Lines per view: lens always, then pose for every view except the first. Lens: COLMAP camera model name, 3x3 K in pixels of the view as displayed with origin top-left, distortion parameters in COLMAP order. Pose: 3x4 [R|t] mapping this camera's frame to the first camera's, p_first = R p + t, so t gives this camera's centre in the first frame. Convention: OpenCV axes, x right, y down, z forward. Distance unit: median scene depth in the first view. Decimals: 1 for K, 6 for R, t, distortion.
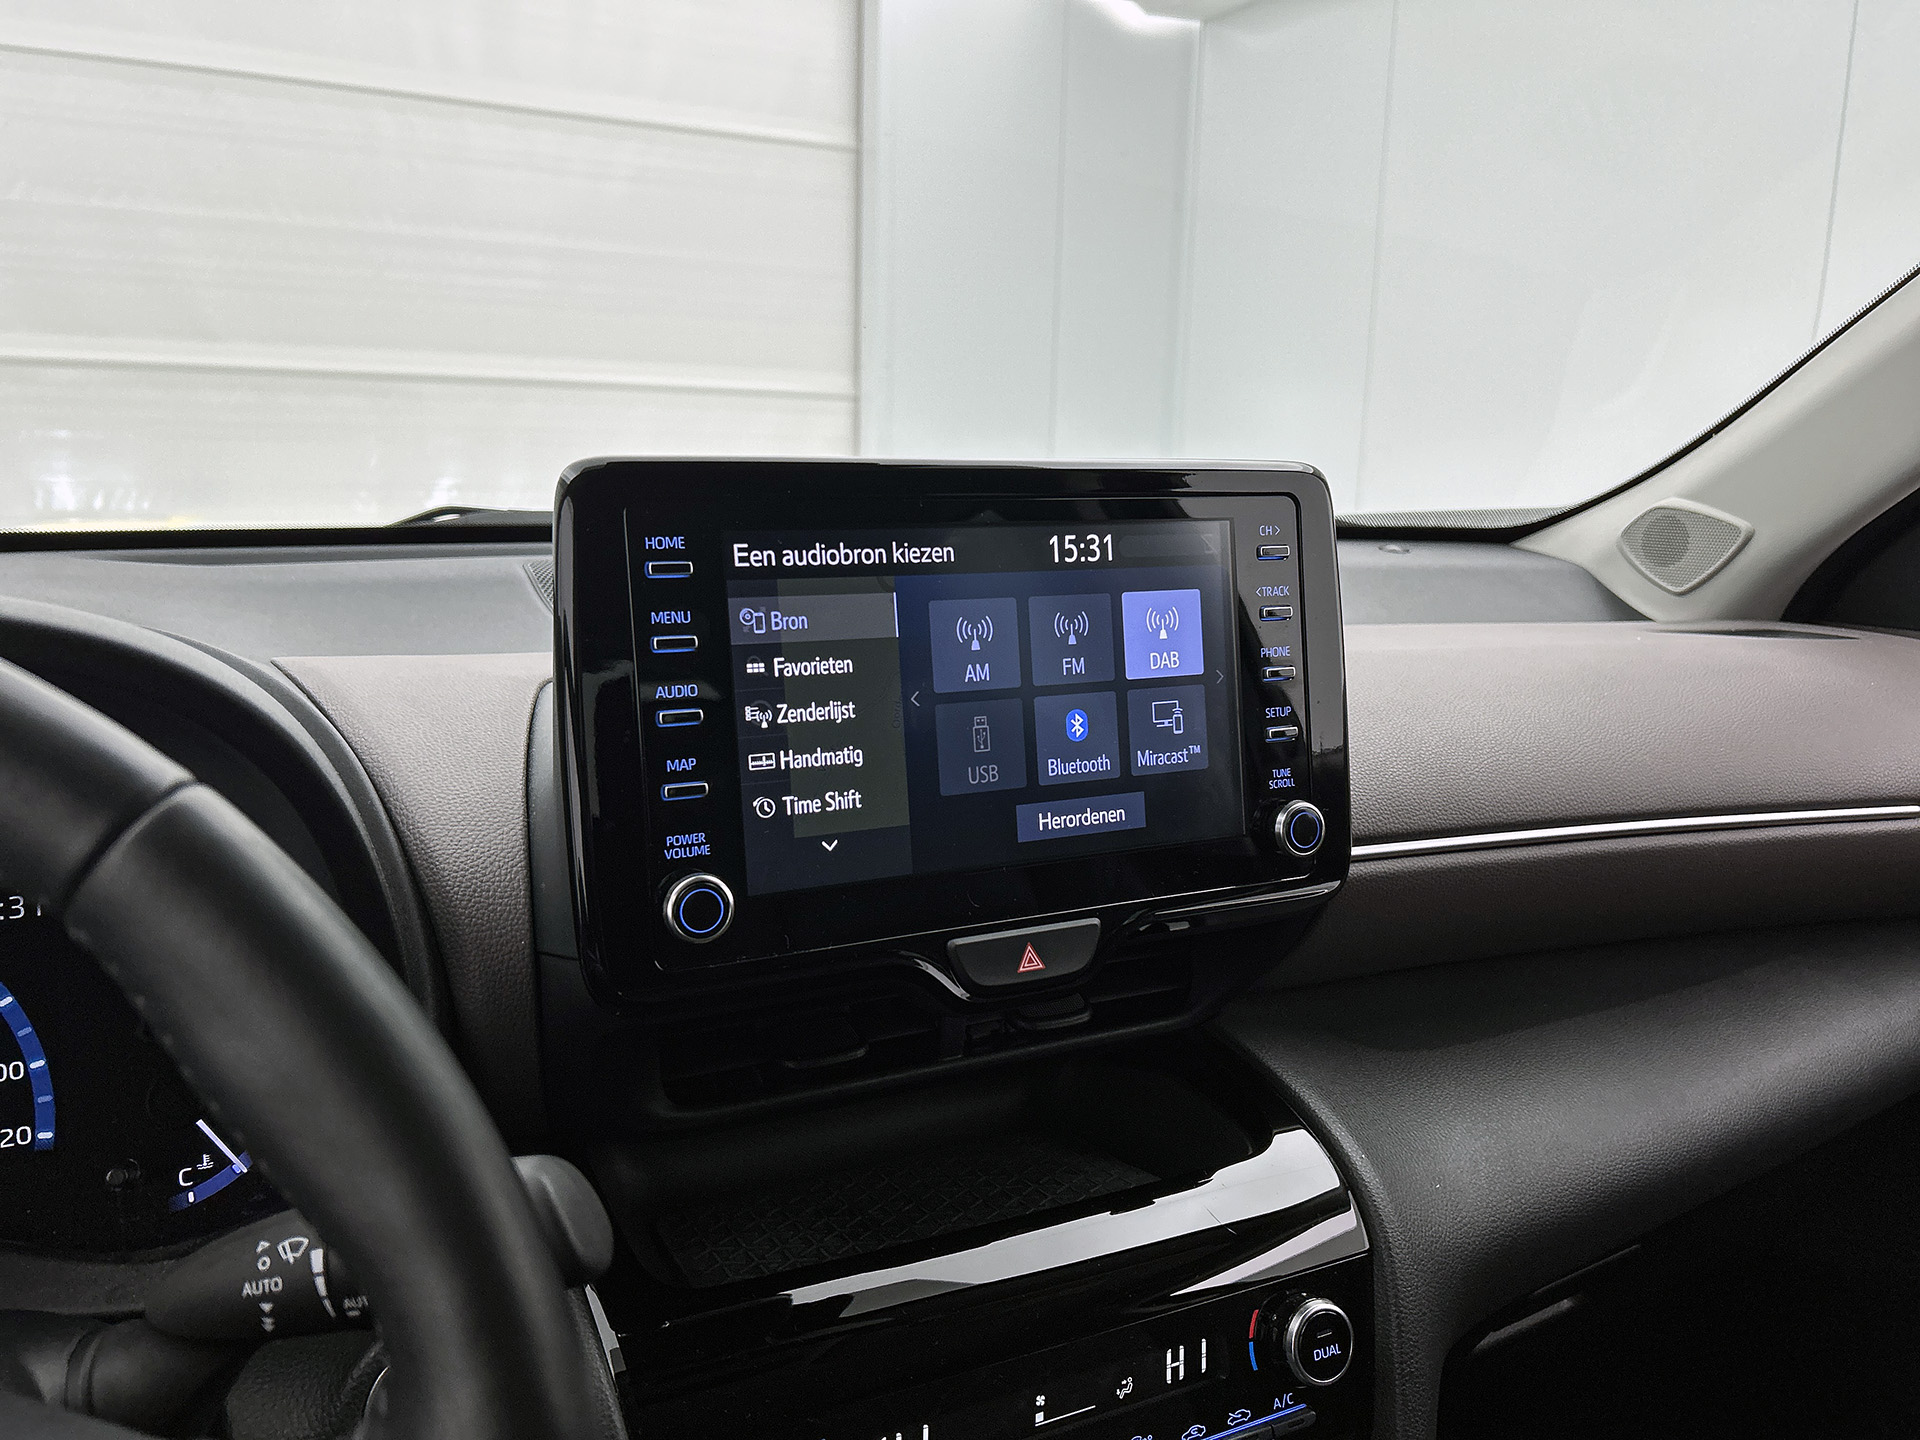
lens RADIAL K [[1480.3, 0, 966.8], [0, 1480.3, 731.3], [0, 0, 1]] dist [0.065846, -0.083965]
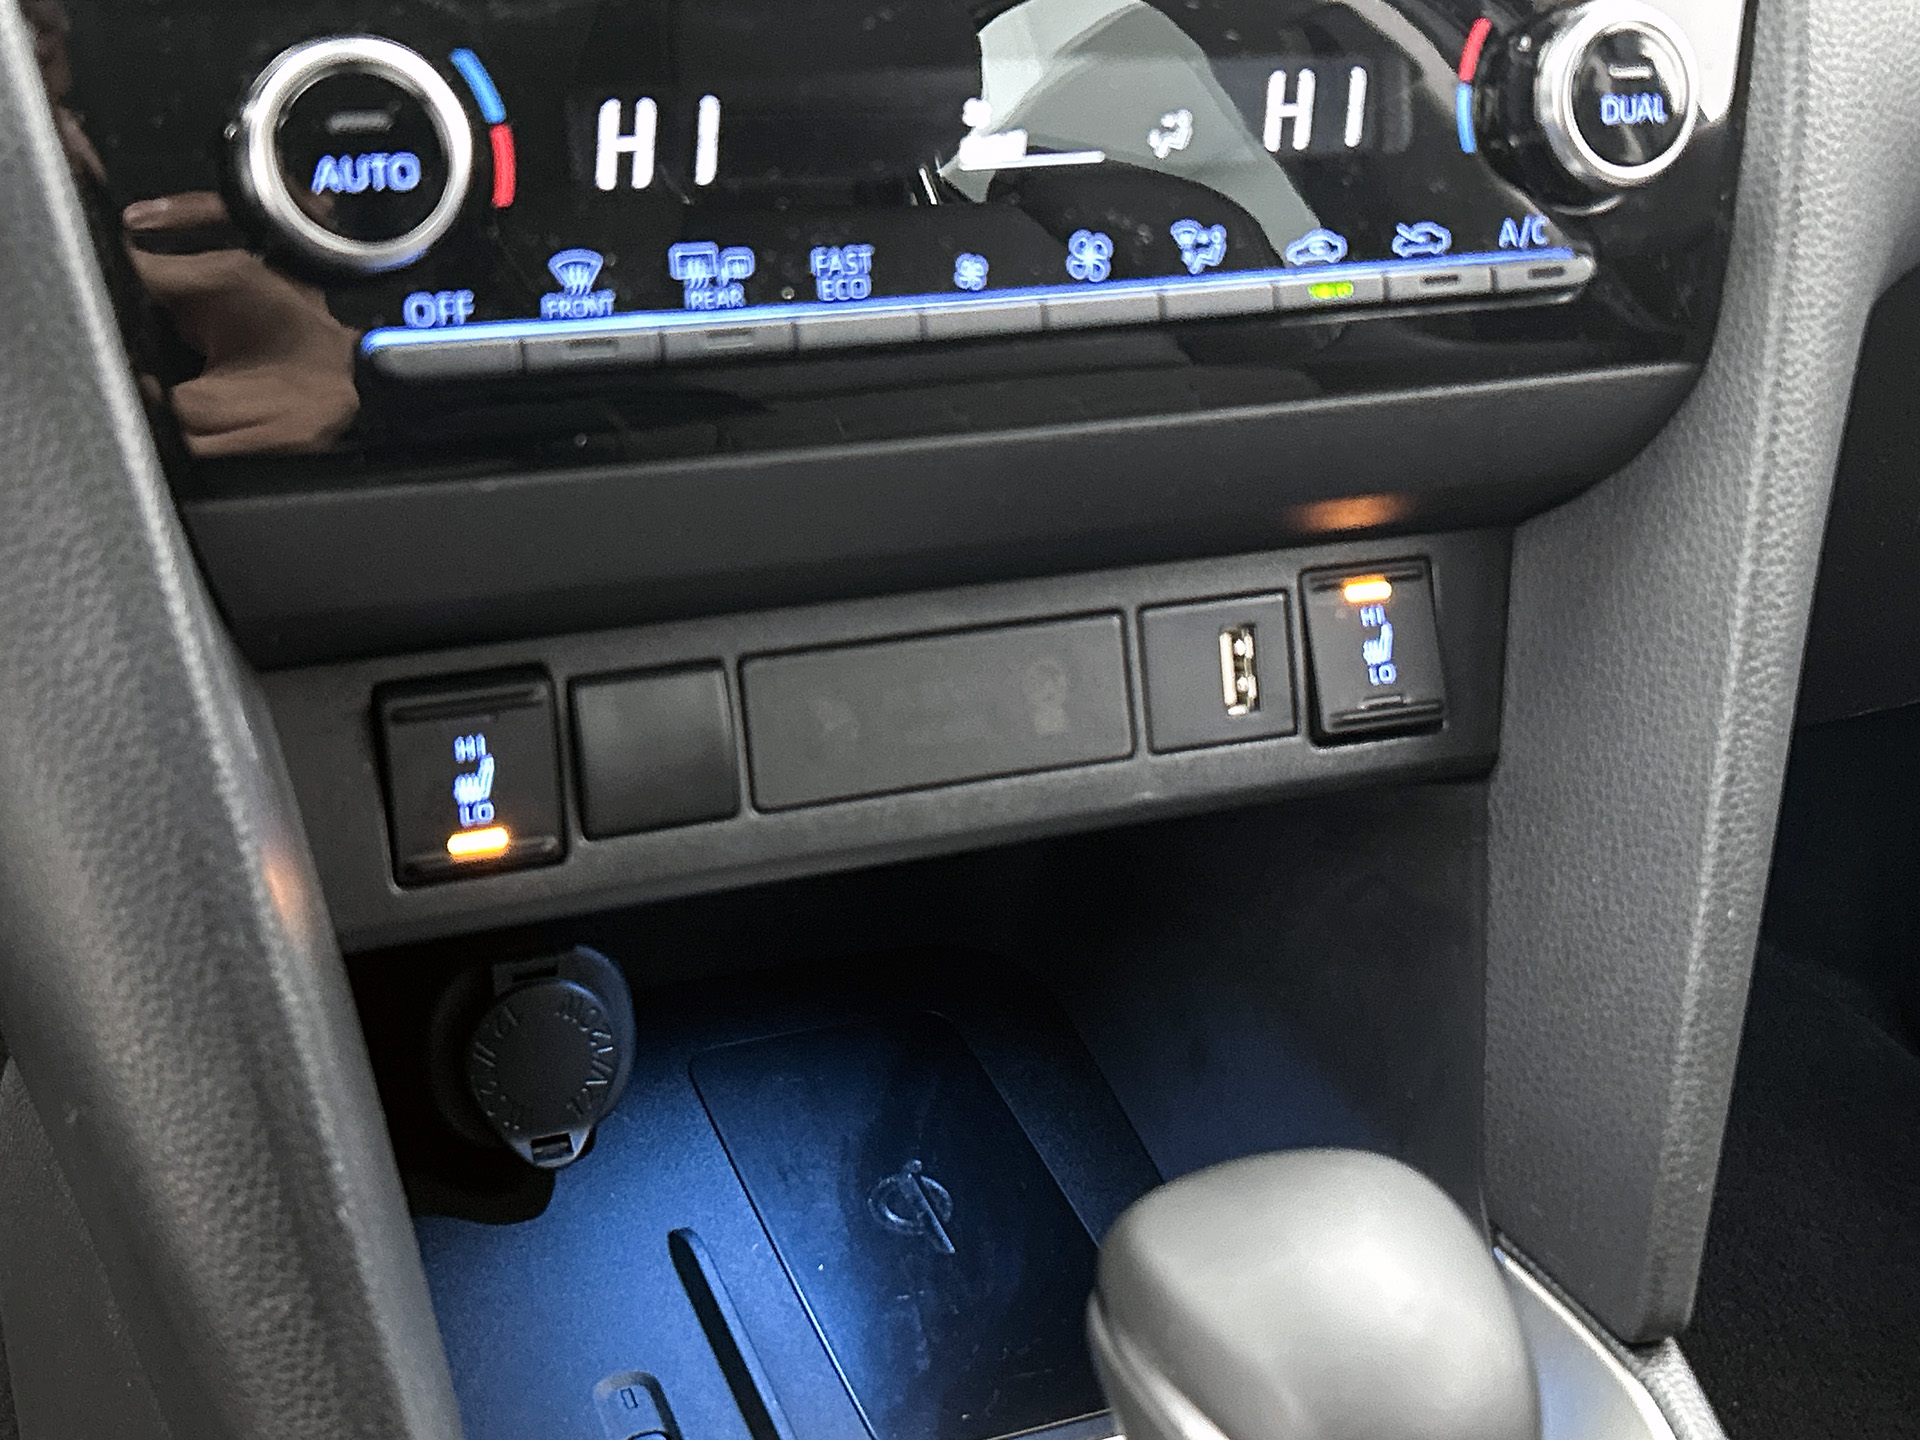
lens RADIAL K [[2676.6, 0, 929.6], [0, 2676.6, 649.7], [0, 0, 1]] dist [0.063910, 0.000000]
pose [[0.998144, 0.051088, -0.033138, 0.065362], [-0.042174, 0.972515, 0.228989, 0.390925], [0.043925, -0.227167, 0.972865, 0.169621]]
